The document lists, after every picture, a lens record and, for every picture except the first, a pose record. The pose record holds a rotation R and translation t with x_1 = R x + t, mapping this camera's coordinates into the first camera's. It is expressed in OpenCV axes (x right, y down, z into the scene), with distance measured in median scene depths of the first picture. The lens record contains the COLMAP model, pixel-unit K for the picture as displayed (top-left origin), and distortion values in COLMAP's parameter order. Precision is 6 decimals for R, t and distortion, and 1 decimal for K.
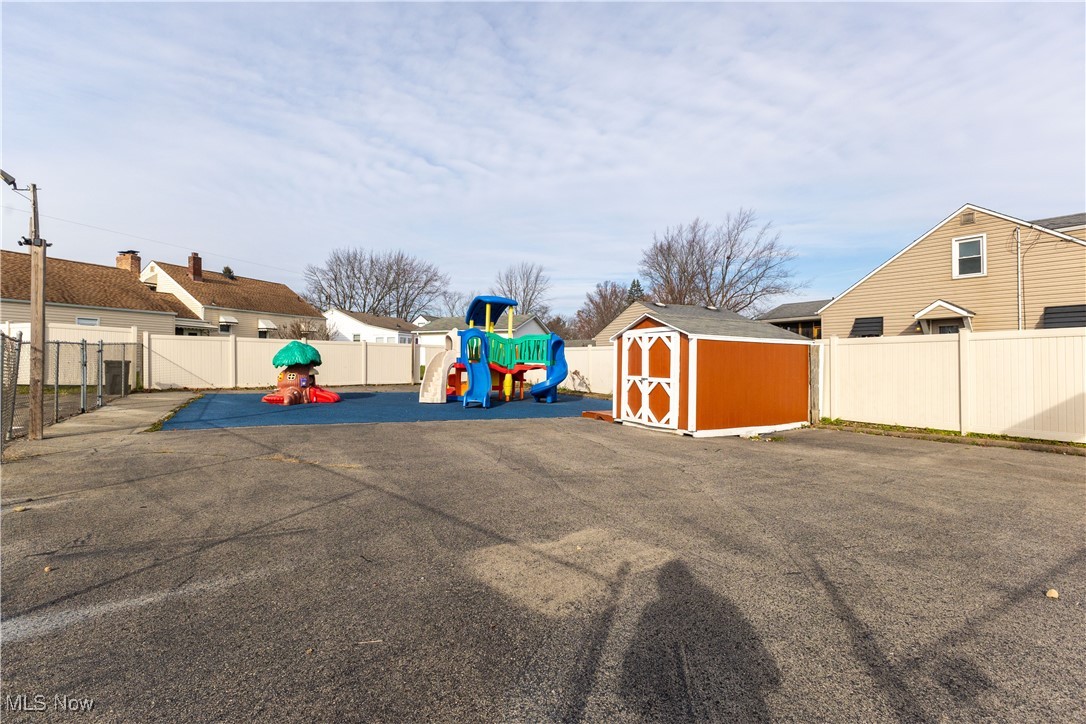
lens RADIAL K [[497.8, 0, 538.0], [0, 497.8, 362.2], [0, 0, 1]] dist [0.003709, 0.000385]
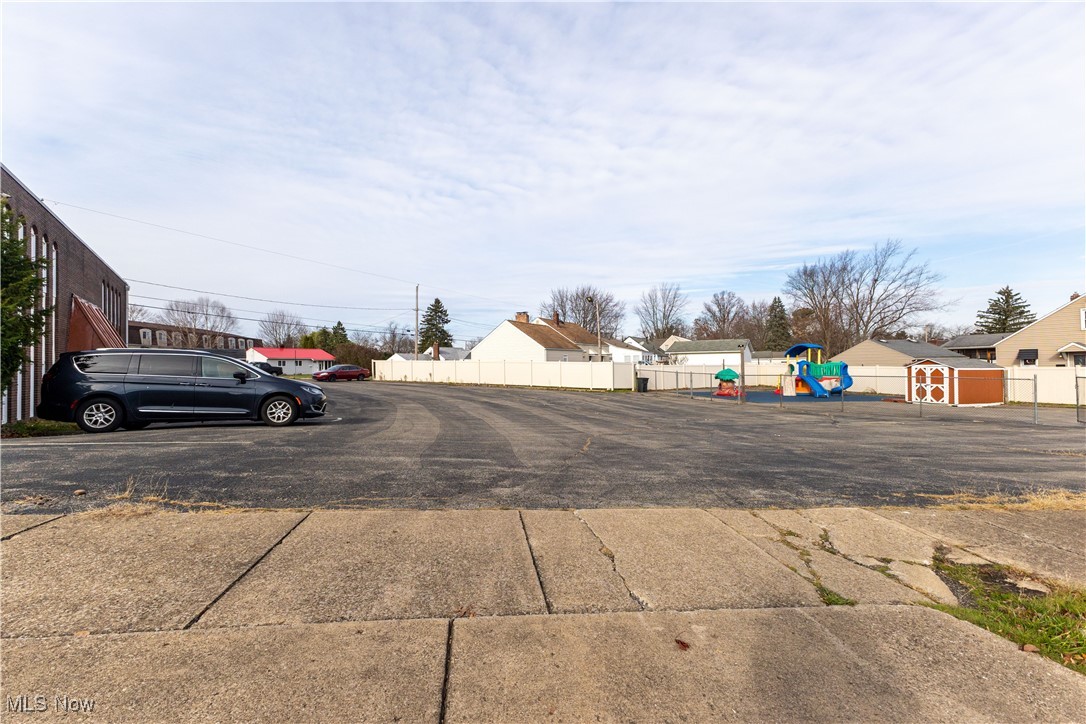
lens RADIAL K [[469.5, 0, 547.0], [0, 469.5, 361.8], [0, 0, 1]] dist [0.010667, -0.000575]
pose [[0.982336, -0.015561, -0.186479, -1.168403], [0.013635, 0.999840, -0.011607, -0.077308], [0.186629, 0.008860, 0.982390, -1.623769]]
